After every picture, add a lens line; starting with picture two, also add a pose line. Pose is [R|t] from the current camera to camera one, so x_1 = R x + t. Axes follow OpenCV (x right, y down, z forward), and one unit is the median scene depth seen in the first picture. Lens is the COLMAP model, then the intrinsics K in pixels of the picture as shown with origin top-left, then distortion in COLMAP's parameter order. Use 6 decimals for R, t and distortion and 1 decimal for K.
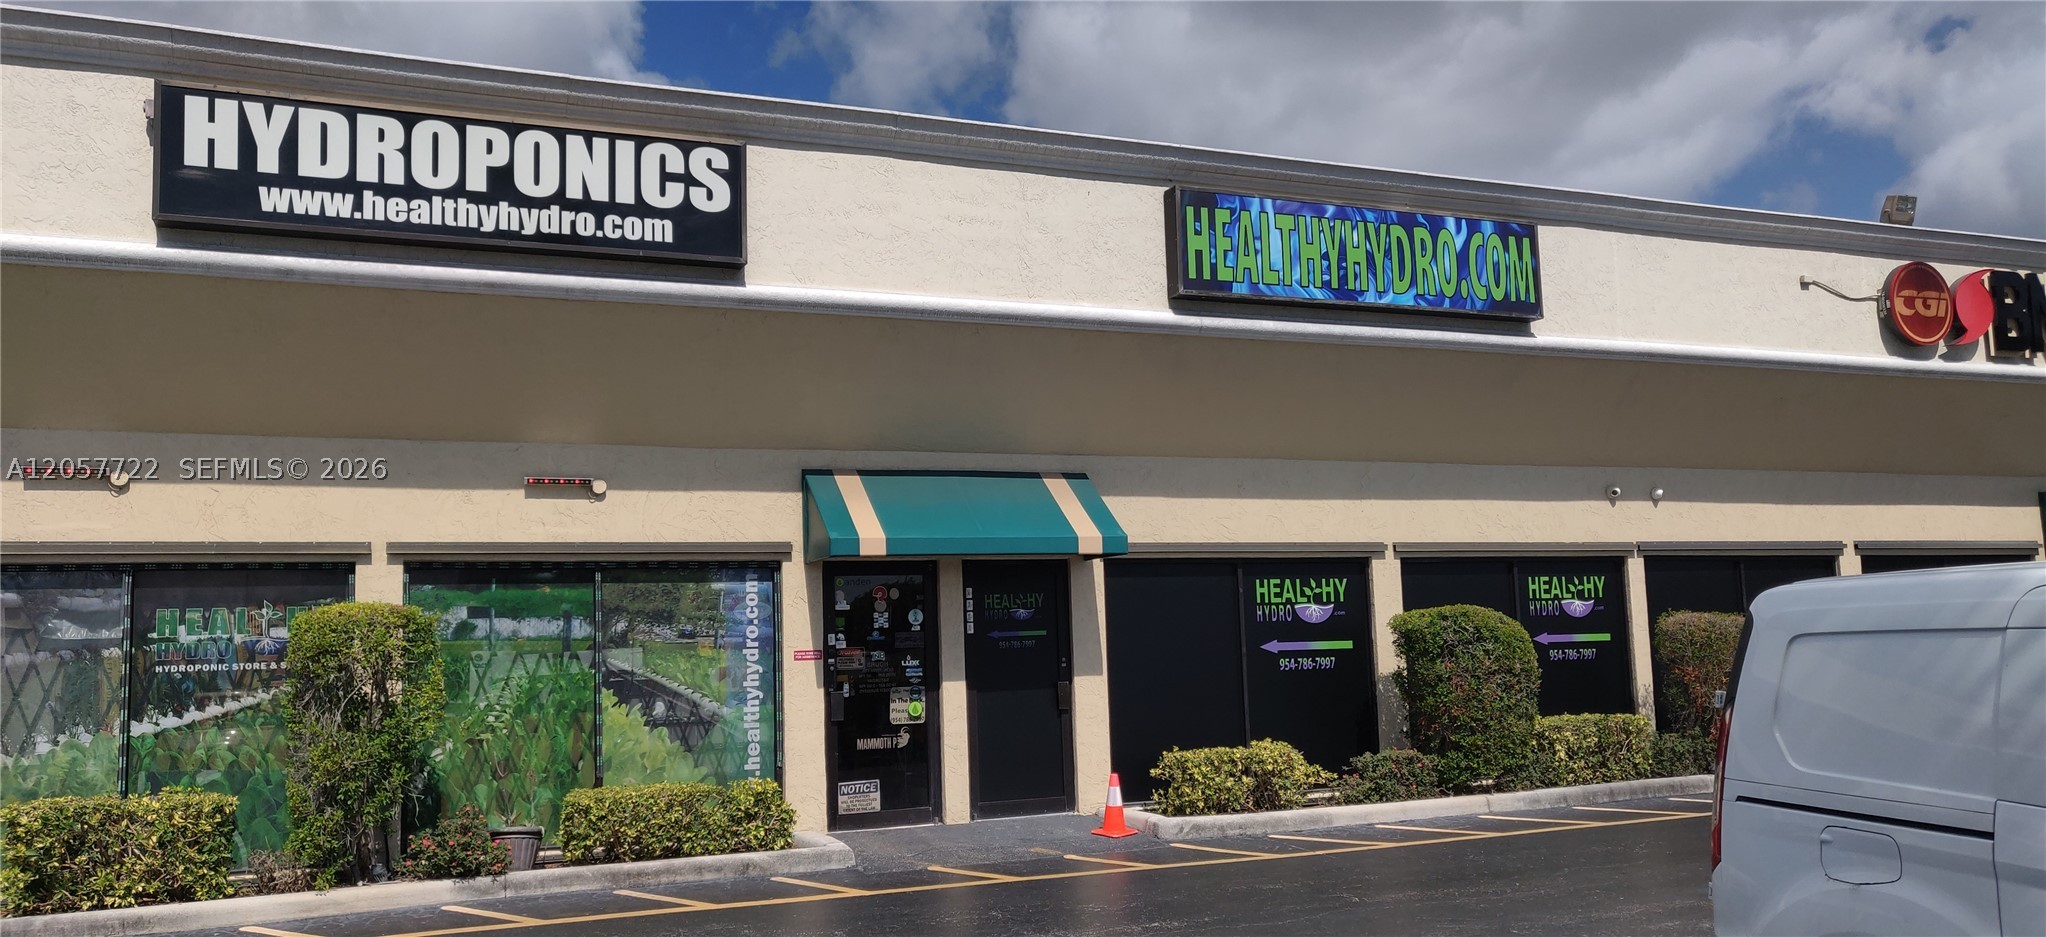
lens RADIAL K [[1658.4, 0, 1022.5], [0, 1658.4, 357.1], [0, 0, 1]] dist [0.007876, 0.009980]
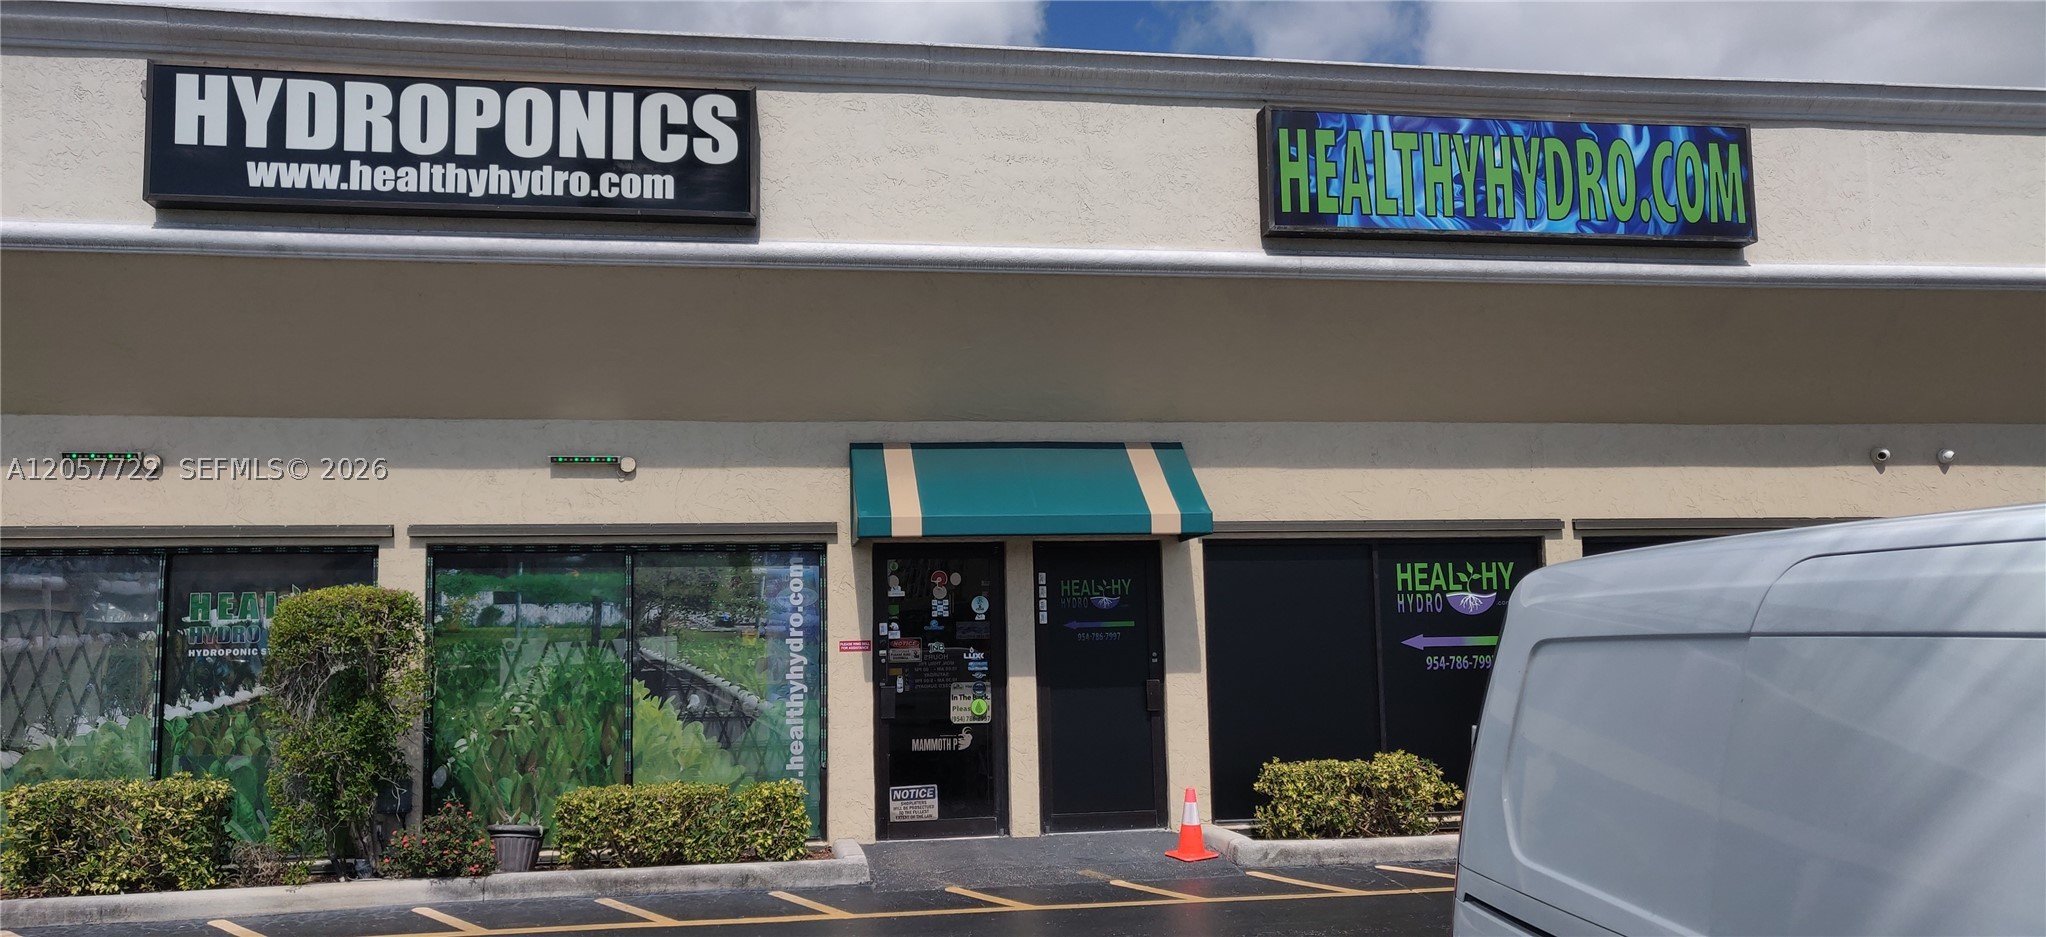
lens RADIAL K [[1658.4, 0, 1022.5], [0, 1658.4, 357.1], [0, 0, 1]] dist [0.007876, 0.009980]
pose [[0.968439, -0.031456, -0.247257, 0.194683], [0.033509, 0.999430, 0.004098, 0.020743], [0.246987, -0.012254, 0.968941, 0.144500]]
